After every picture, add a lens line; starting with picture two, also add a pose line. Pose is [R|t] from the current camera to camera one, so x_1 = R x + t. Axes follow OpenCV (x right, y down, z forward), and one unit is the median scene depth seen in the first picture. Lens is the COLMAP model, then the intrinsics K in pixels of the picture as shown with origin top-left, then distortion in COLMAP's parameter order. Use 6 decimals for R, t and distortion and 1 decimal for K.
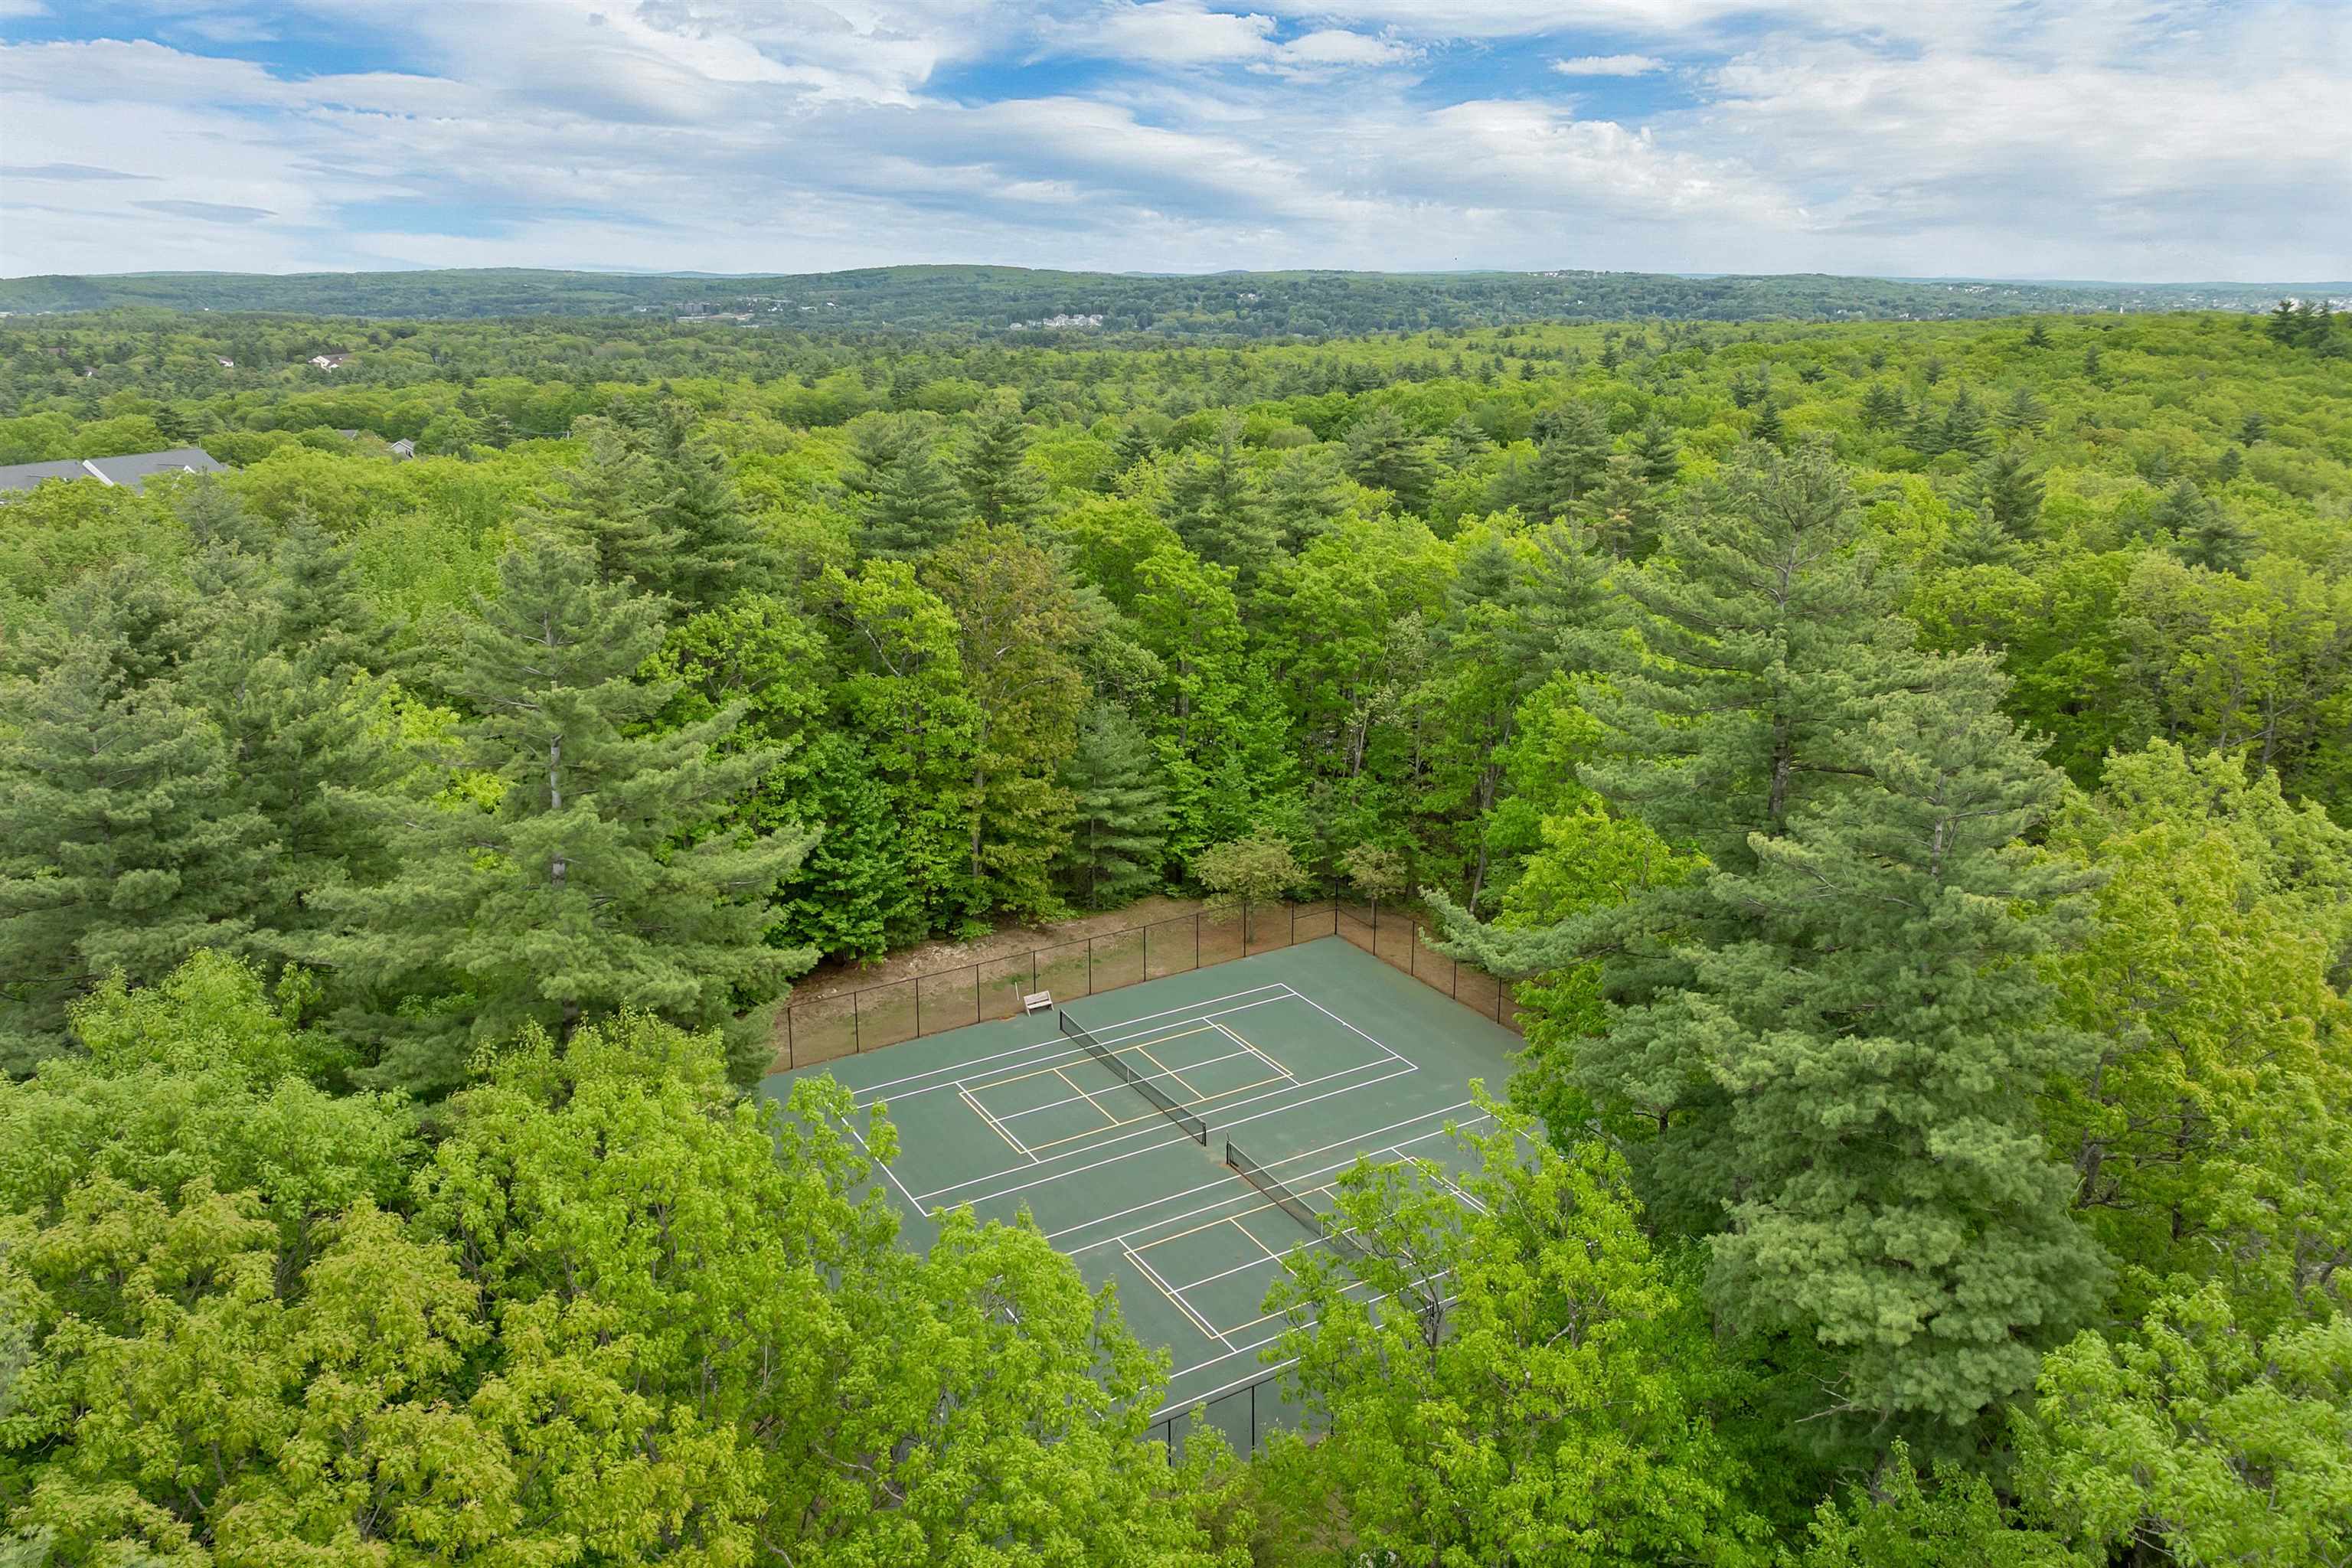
lens RADIAL K [[1719.4, 0, 1171.2], [0, 1719.4, 783.3], [0, 0, 1]] dist [-0.049938, -0.001891]
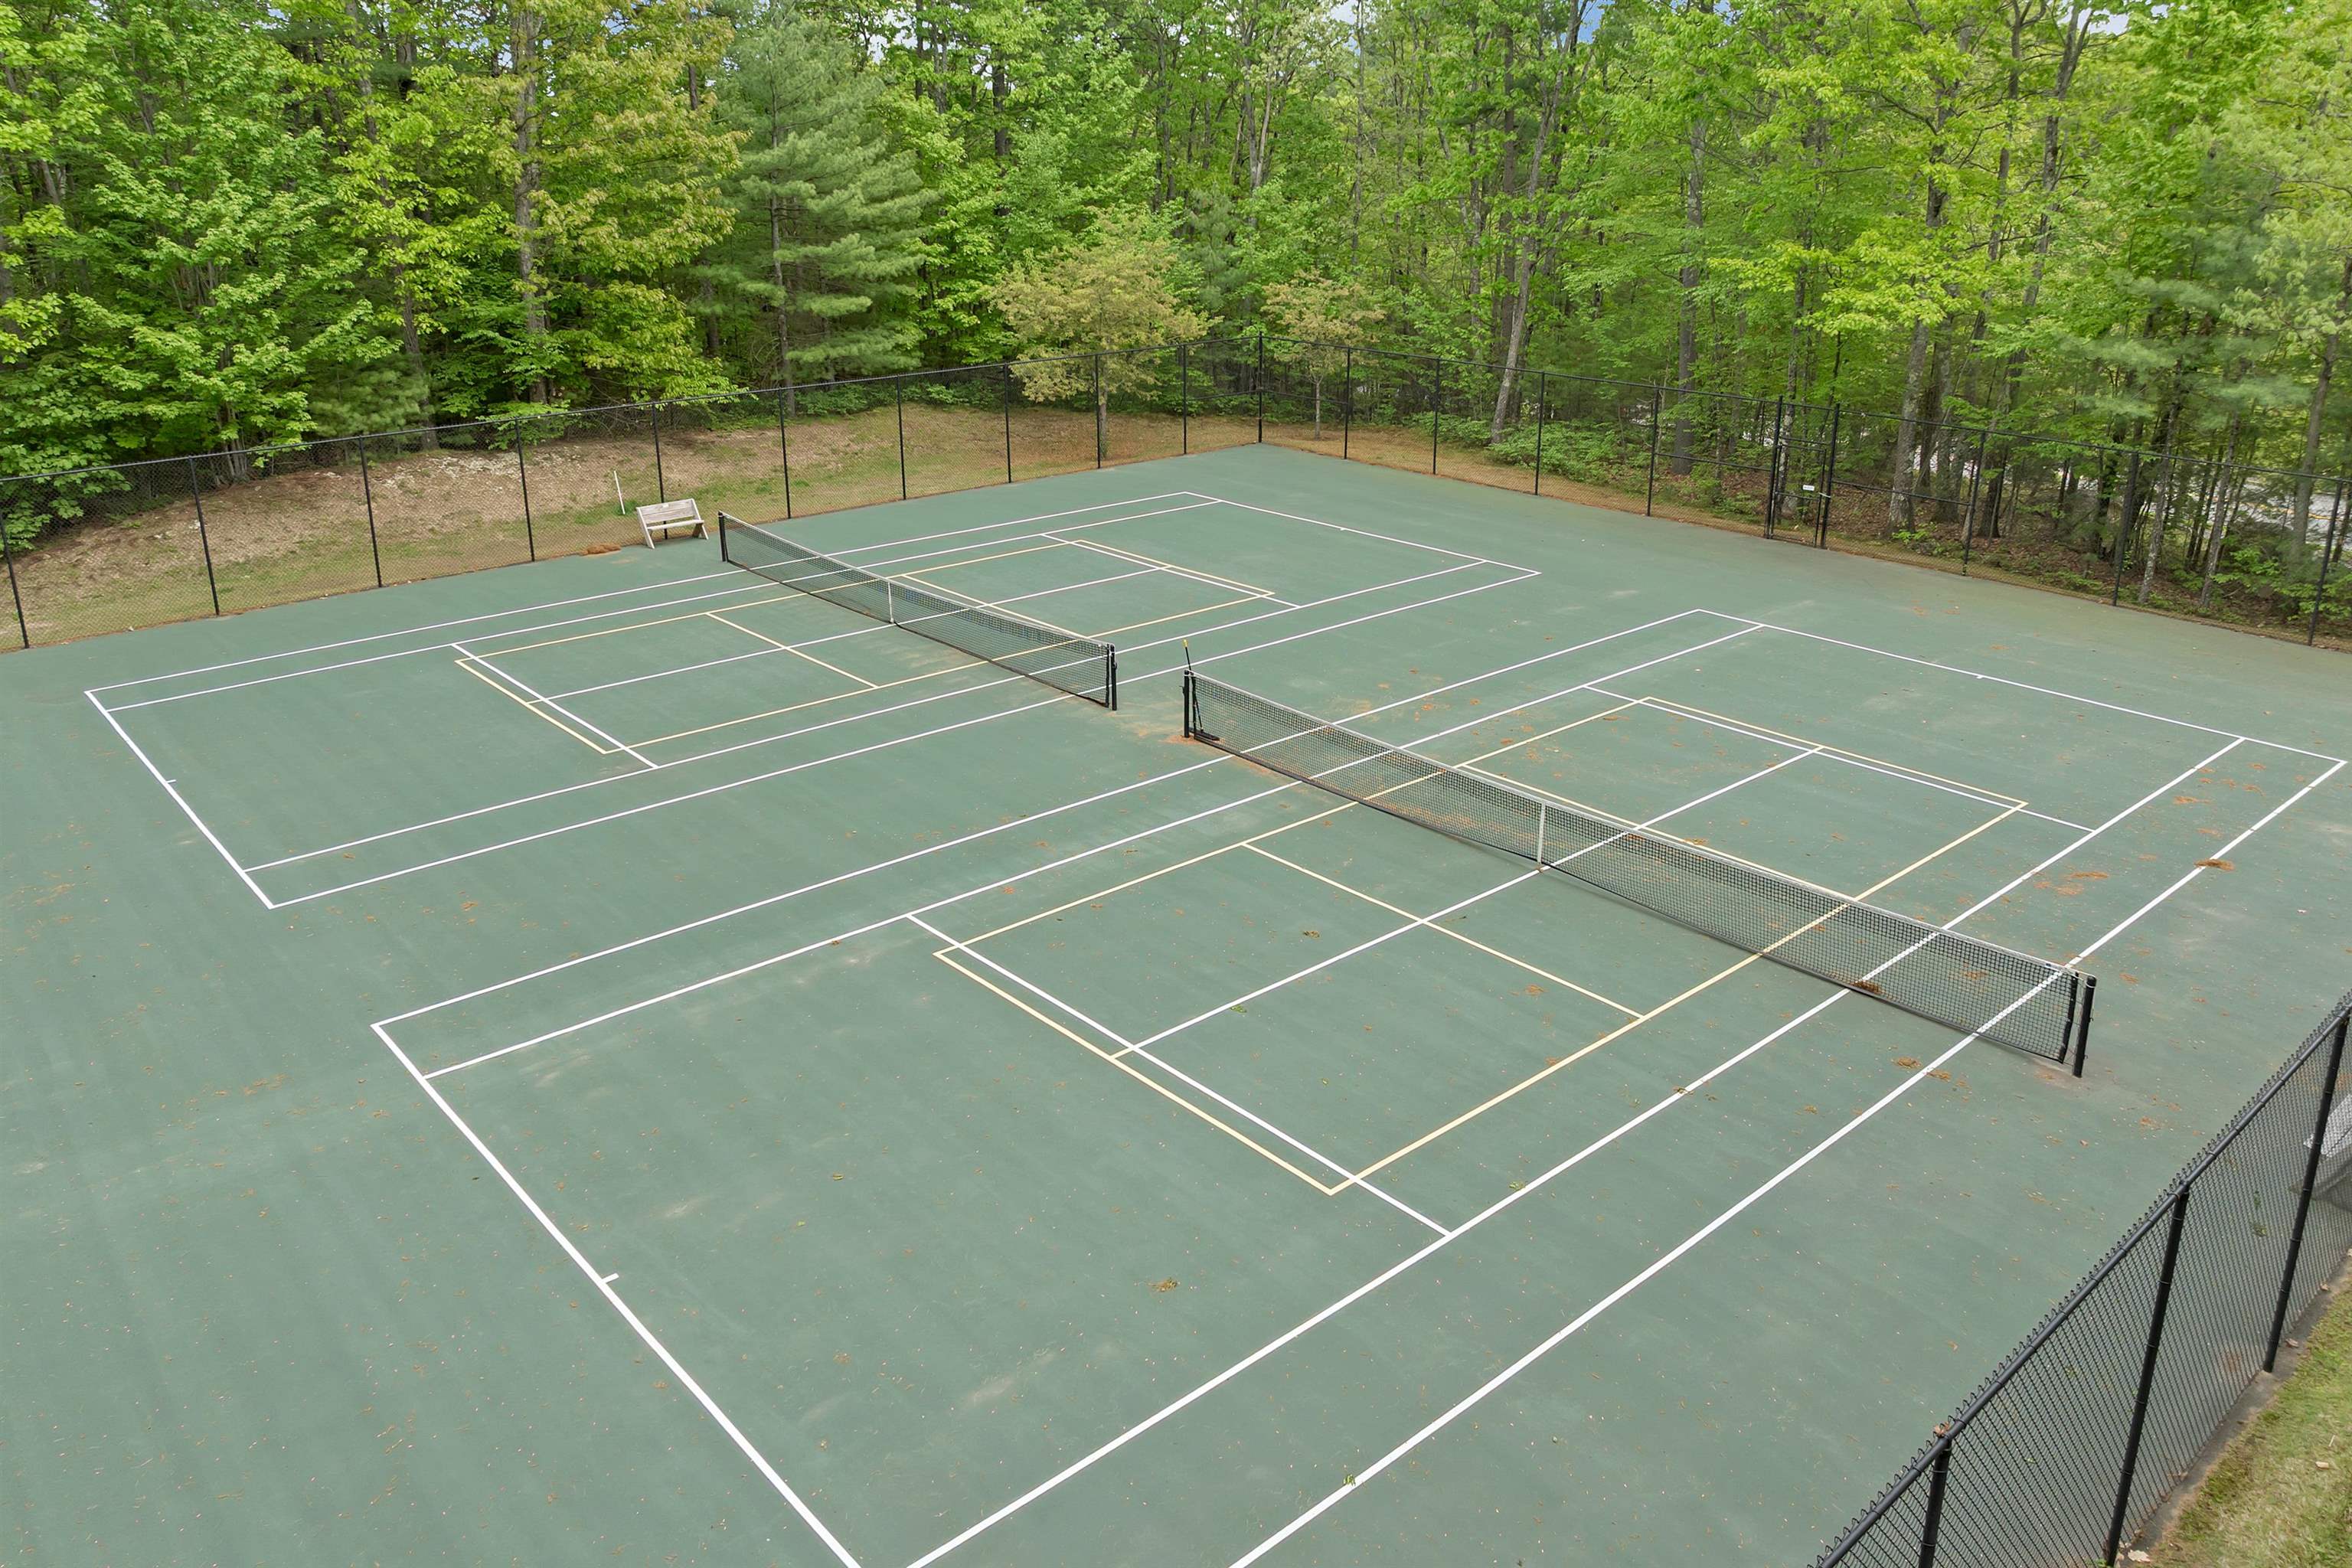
lens RADIAL K [[1719.4, 0, 1180.5], [0, 1719.4, 780.6], [0, 0, 1]] dist [-0.049938, -0.001891]
pose [[0.984115, -0.069936, 0.163177, -0.024717], [0.059769, 0.996001, 0.066409, 0.175095], [-0.167169, -0.055601, 0.984359, 0.539658]]
